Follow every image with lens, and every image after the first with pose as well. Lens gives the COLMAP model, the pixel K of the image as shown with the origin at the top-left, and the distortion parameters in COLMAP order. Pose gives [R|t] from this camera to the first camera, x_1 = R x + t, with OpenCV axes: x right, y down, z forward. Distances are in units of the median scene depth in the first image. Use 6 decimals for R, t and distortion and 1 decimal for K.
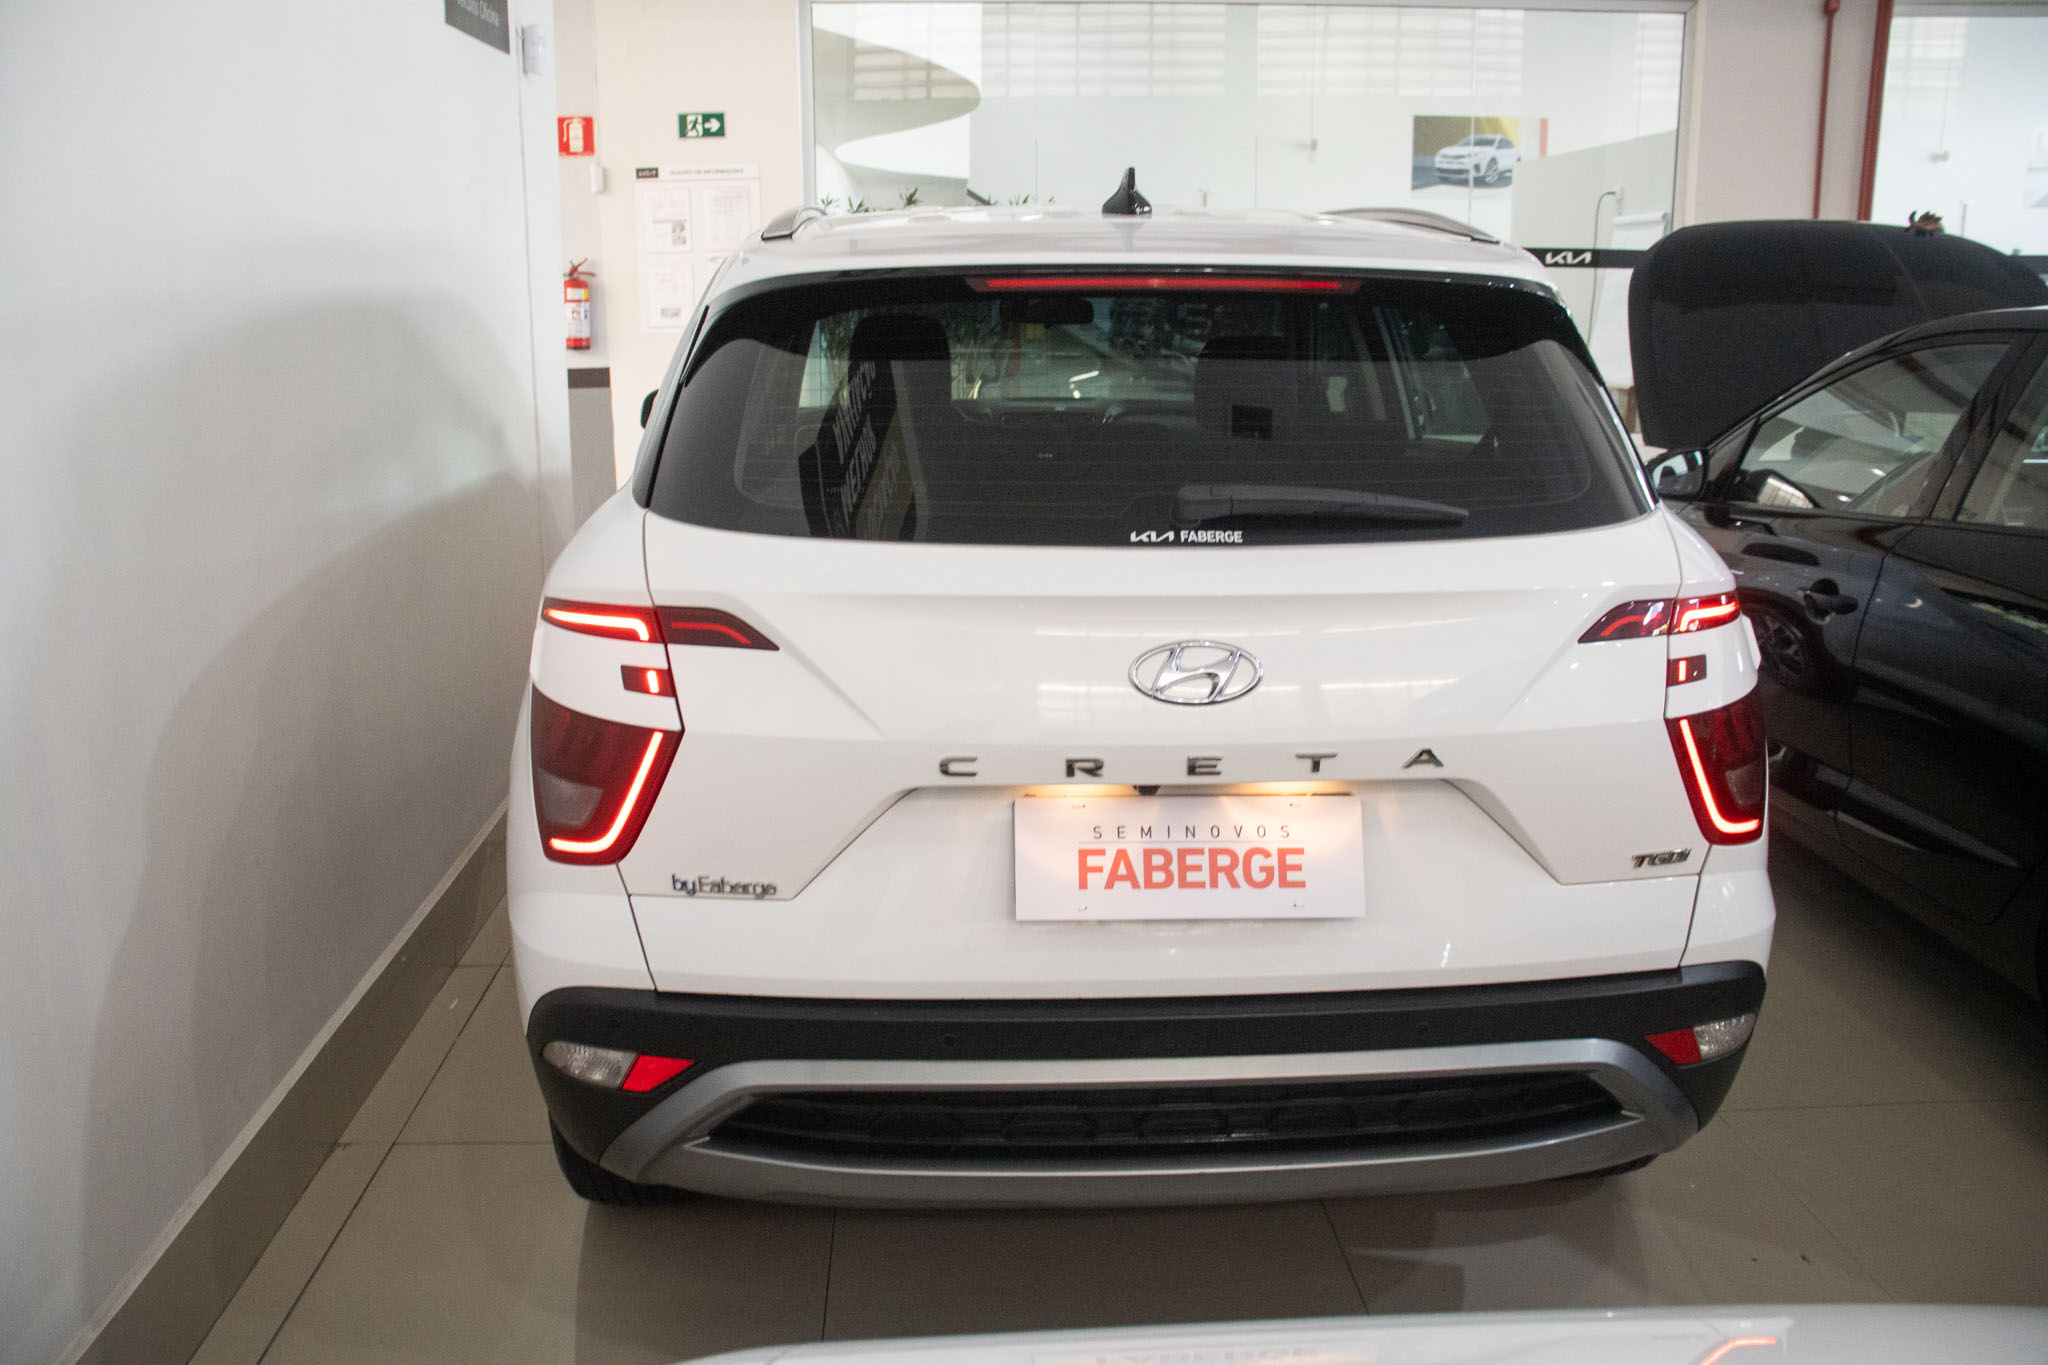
lens RADIAL K [[1748.3, 0, 904.4], [0, 1748.3, 727.2], [0, 0, 1]] dist [-0.229271, 0.229117]
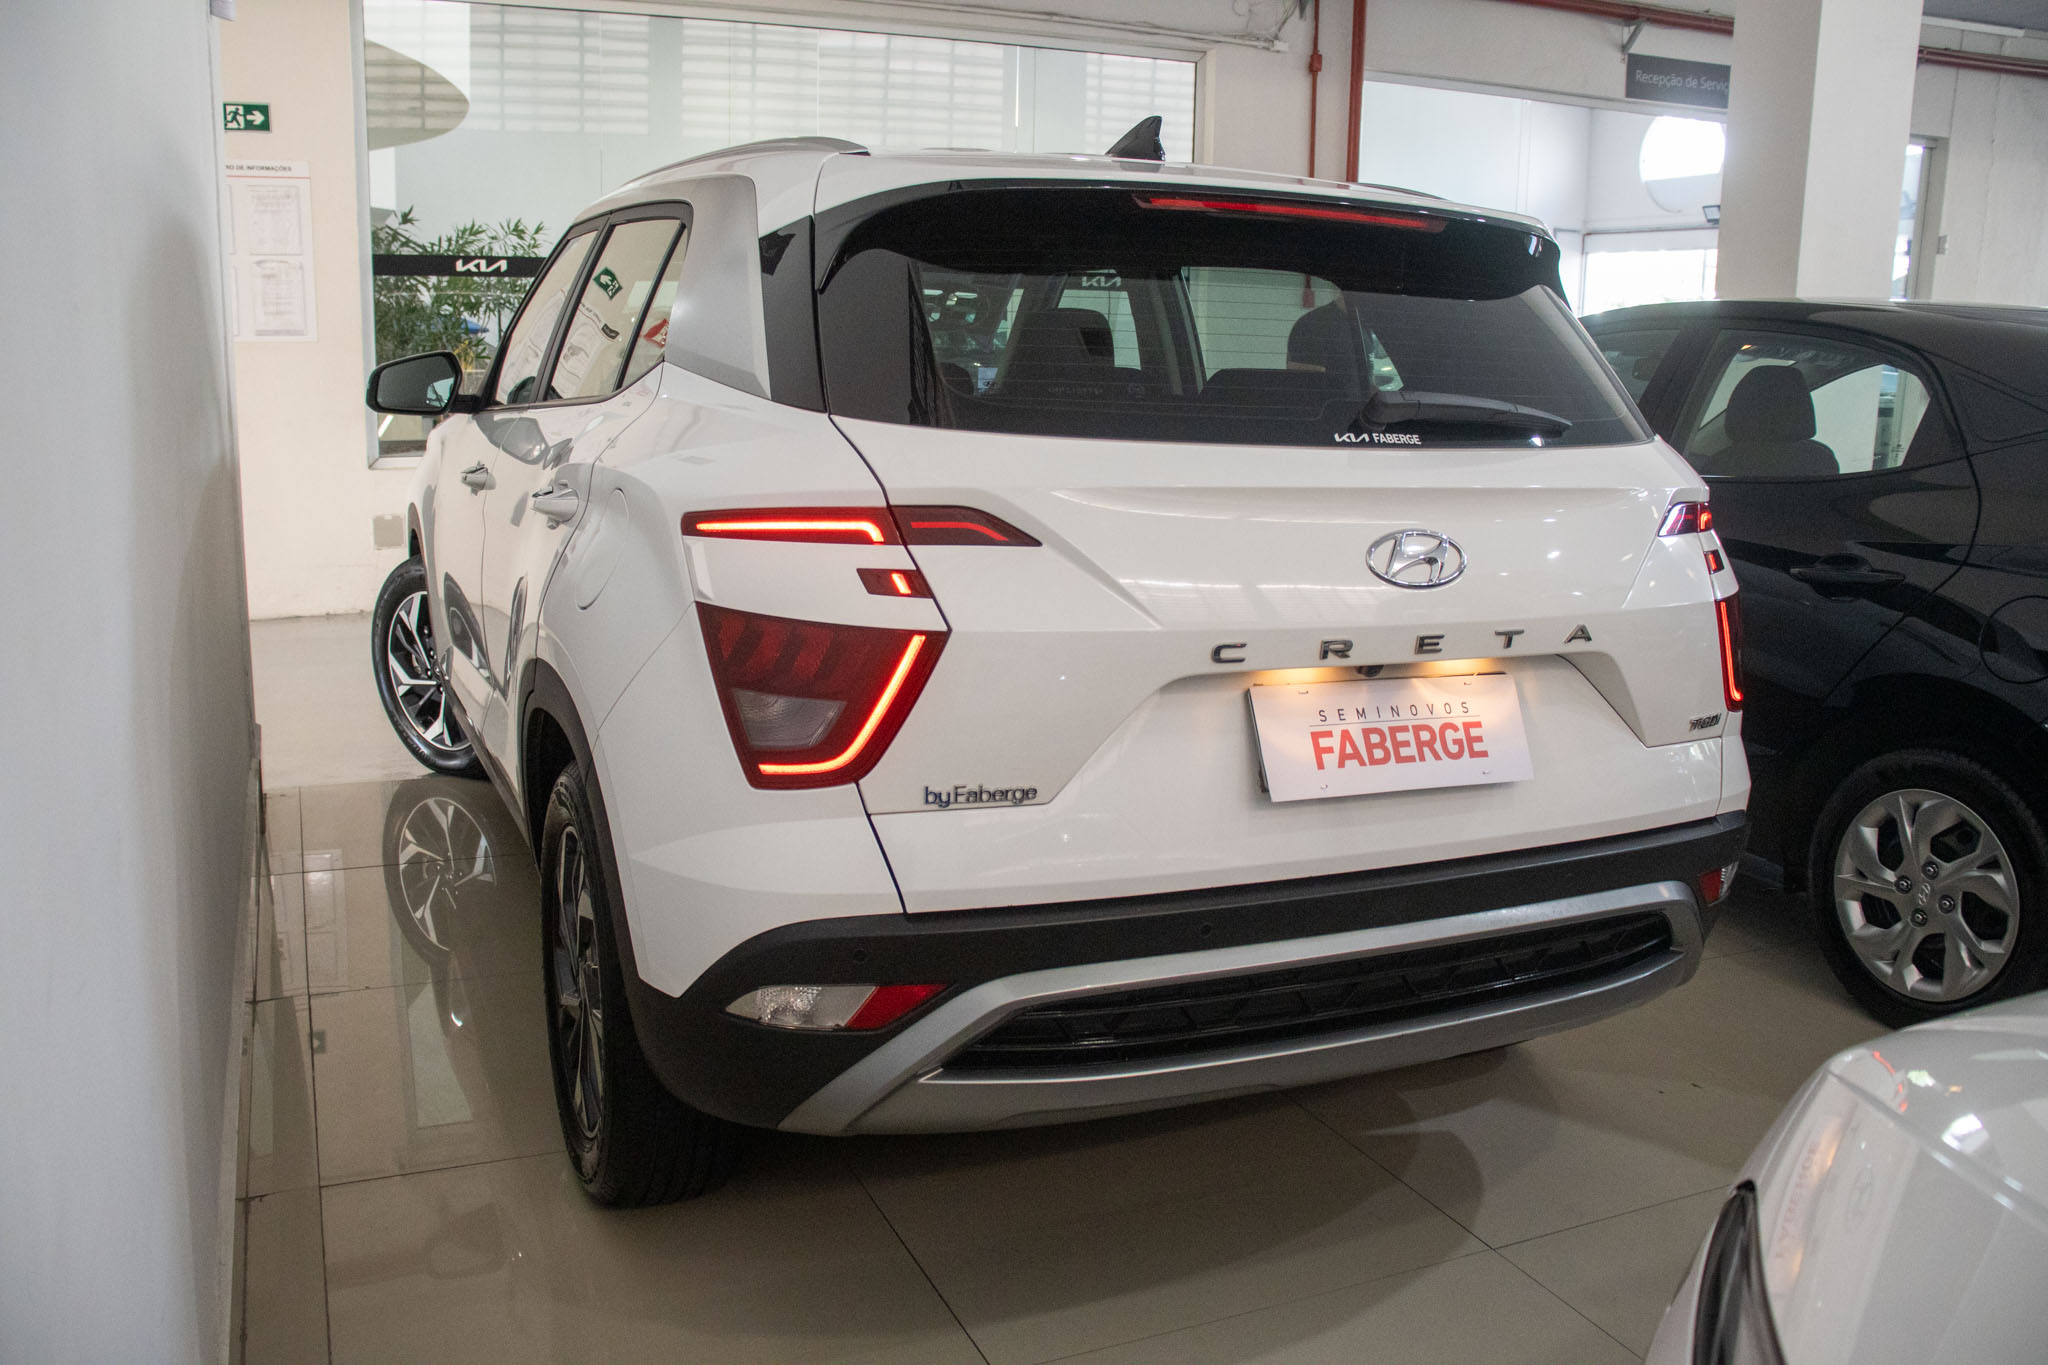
lens RADIAL K [[1748.3, 0, 904.4], [0, 1748.3, 727.2], [0, 0, 1]] dist [-0.229271, 0.229117]
pose [[0.928132, -0.048670, 0.369056, -0.510788], [0.060165, 0.997994, -0.019696, 0.072691], [-0.367358, 0.040485, 0.929198, 0.122000]]
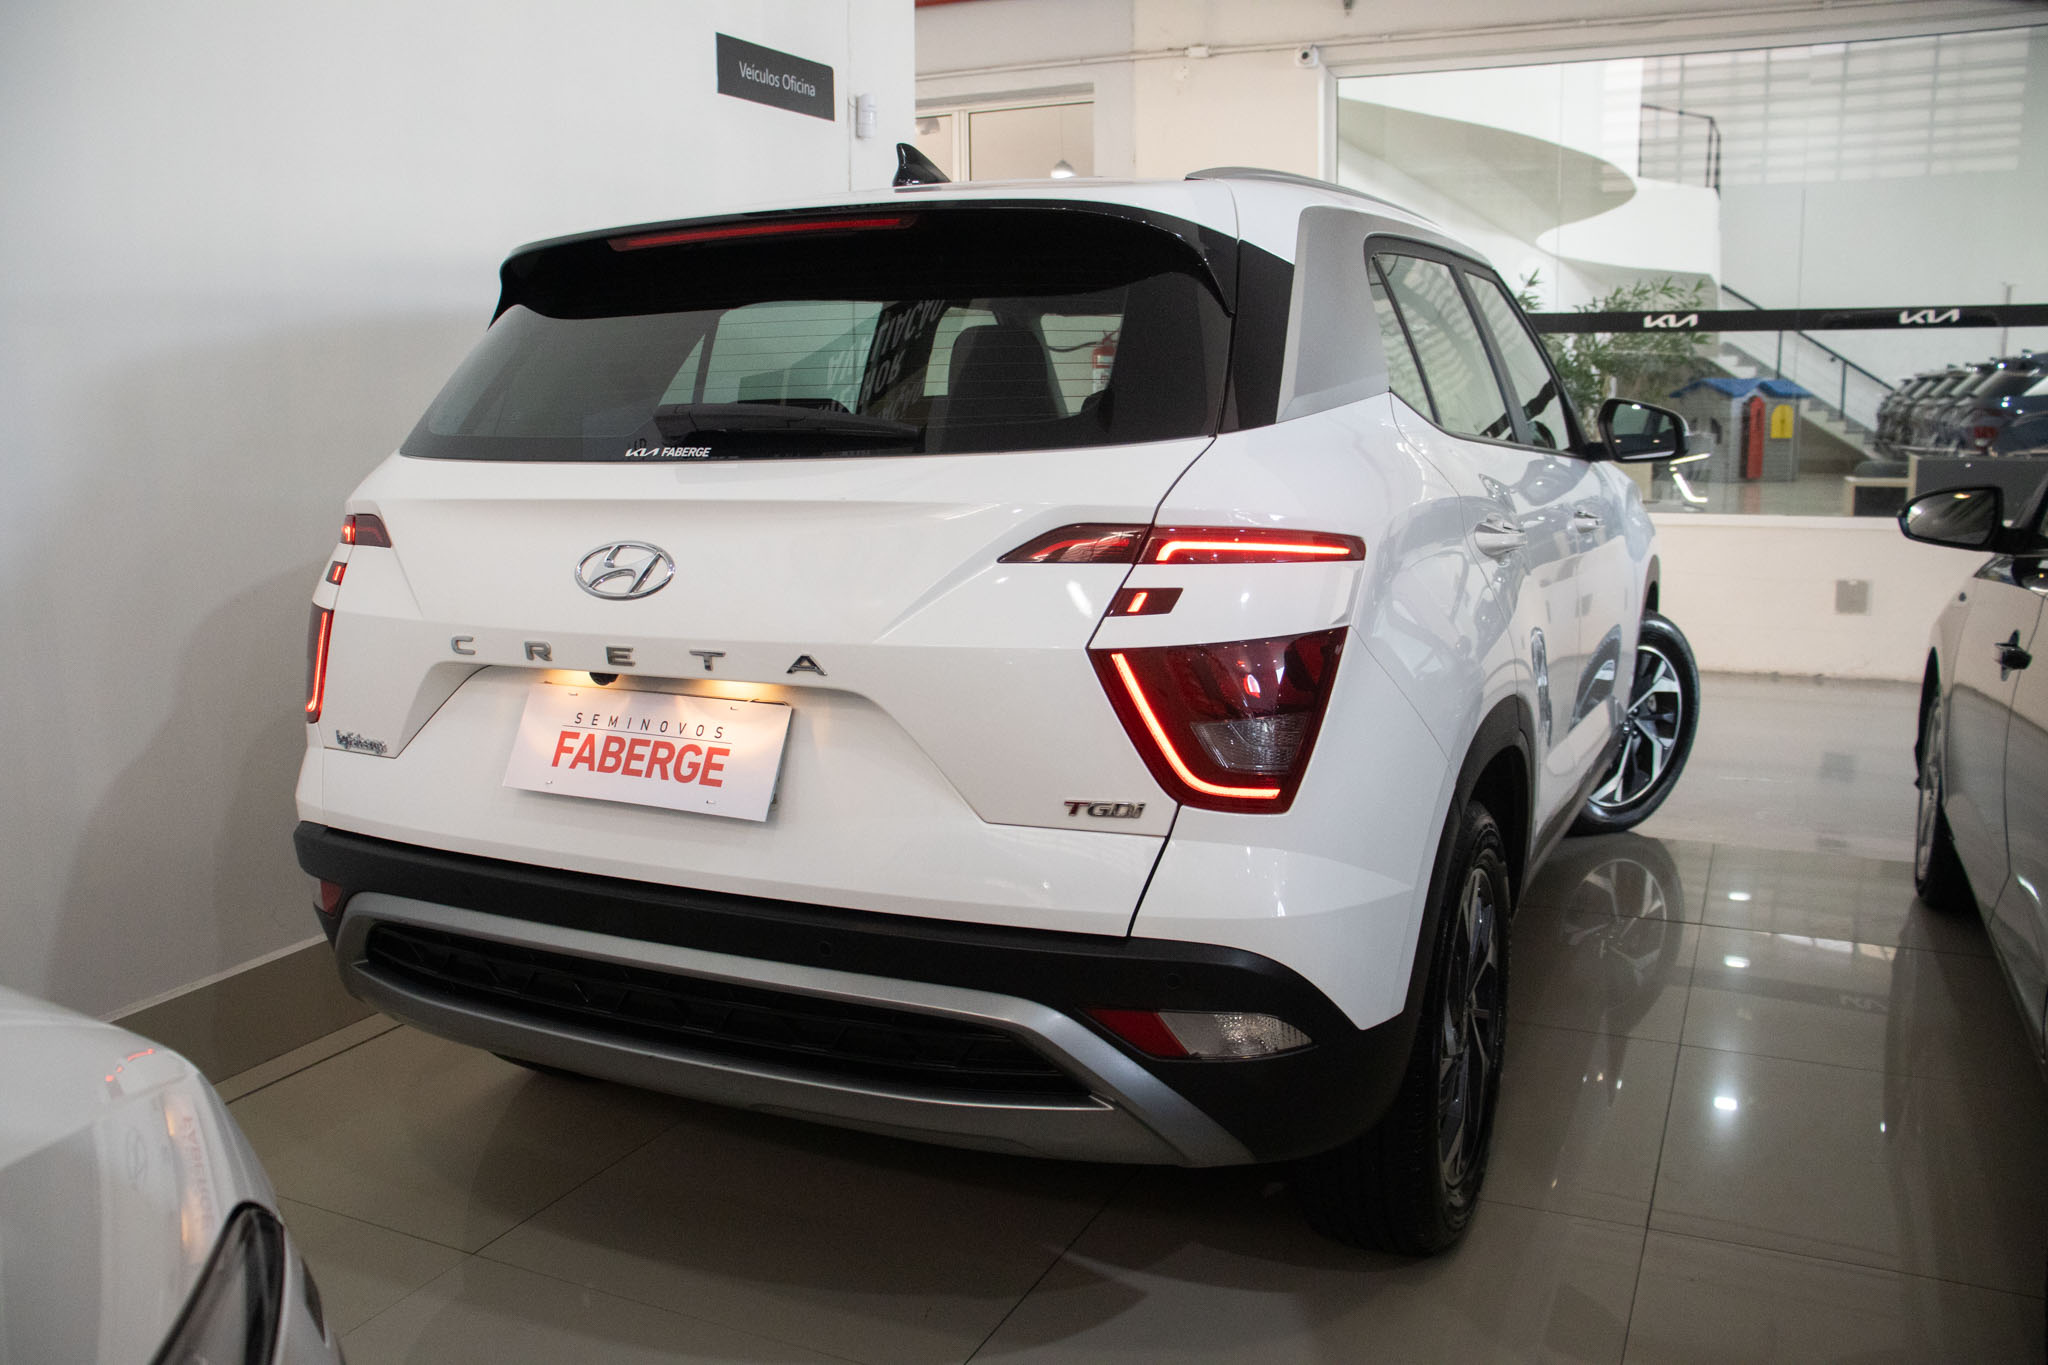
lens RADIAL K [[1664.1, 0, 901.0], [0, 1664.1, 688.8], [0, 0, 1]] dist [-0.103146, 0.007037]
pose [[0.879298, 0.074976, -0.470333, 0.783878], [-0.111421, 0.992510, -0.050087, 0.072013], [0.463055, 0.096447, 0.881067, 0.166583]]
